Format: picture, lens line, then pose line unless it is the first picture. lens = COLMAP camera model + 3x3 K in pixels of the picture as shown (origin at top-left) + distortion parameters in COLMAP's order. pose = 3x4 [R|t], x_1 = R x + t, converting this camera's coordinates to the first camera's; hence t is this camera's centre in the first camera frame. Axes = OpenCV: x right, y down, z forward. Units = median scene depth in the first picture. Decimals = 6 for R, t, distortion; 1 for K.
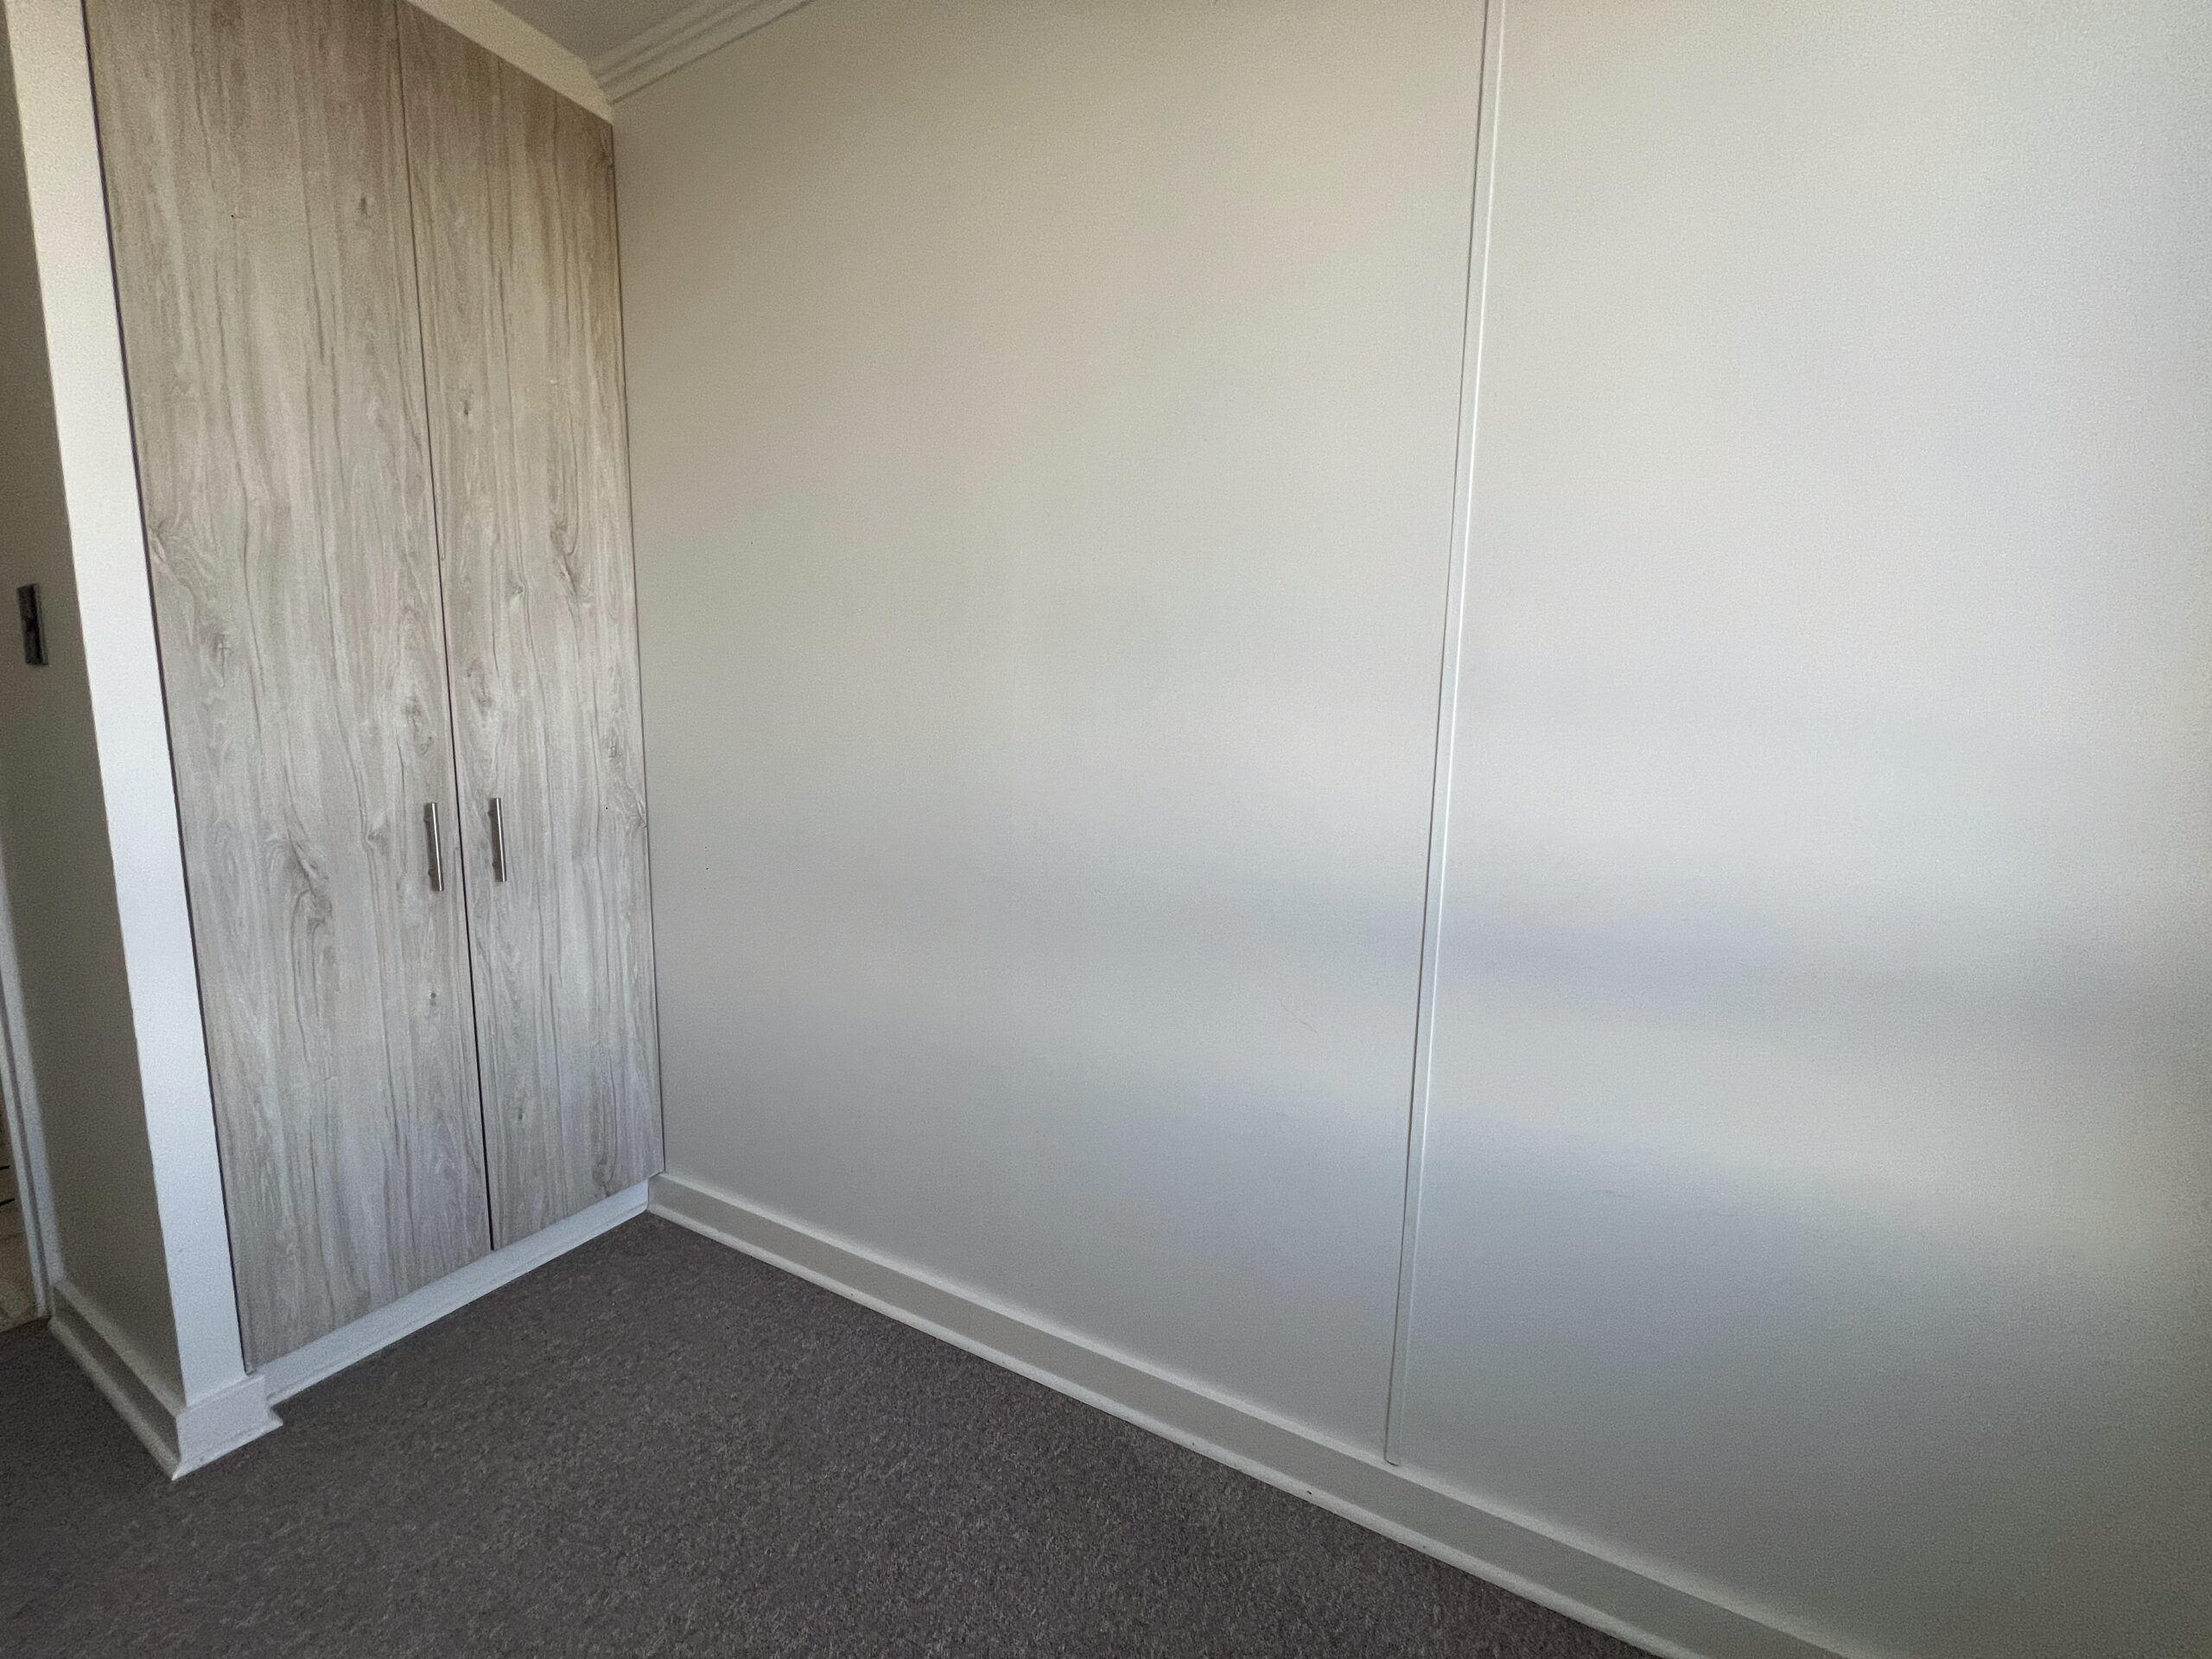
lens RADIAL K [[886.9, 0, 1047.7], [0, 886.9, 832.5], [0, 0, 1]] dist [-0.005157, 0.001282]
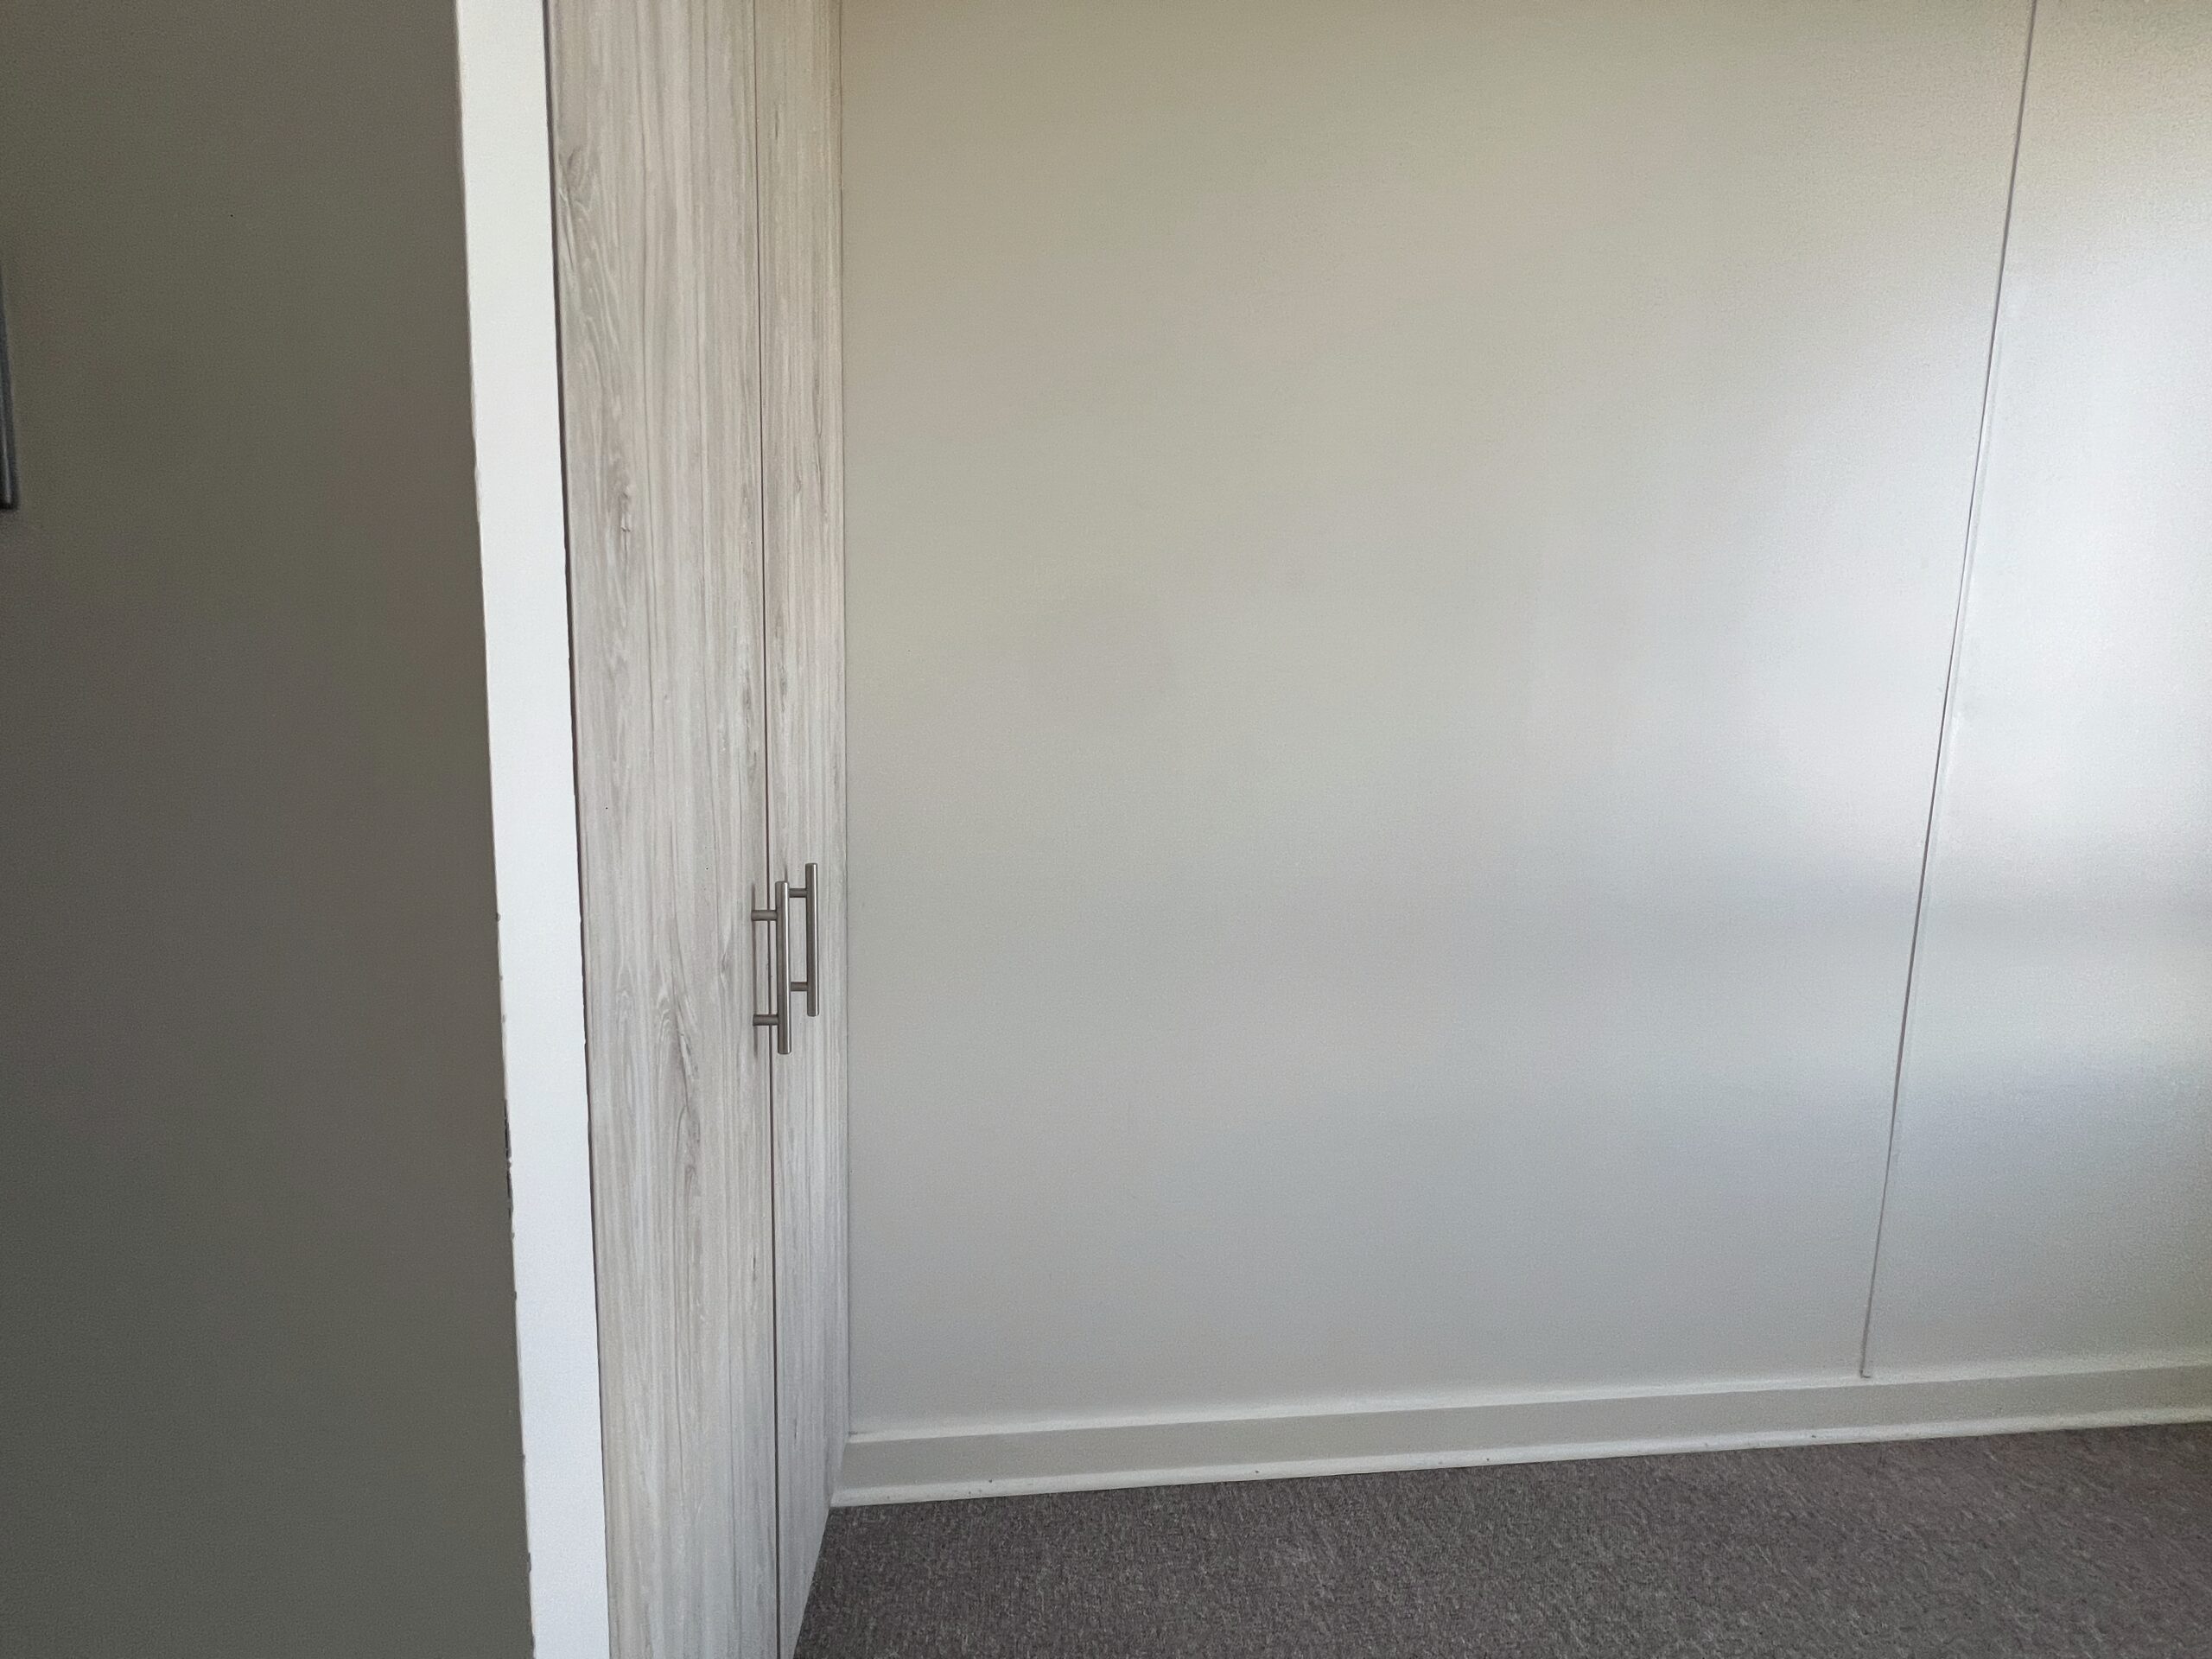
lens RADIAL K [[886.9, 0, 1107.6], [0, 886.9, 808.0], [0, 0, 1]] dist [-0.005157, 0.001282]
pose [[0.817903, -0.047653, 0.573379, -0.970054], [0.064434, 0.997882, -0.008979, -0.067772], [-0.571737, 0.044289, 0.819241, 0.557303]]
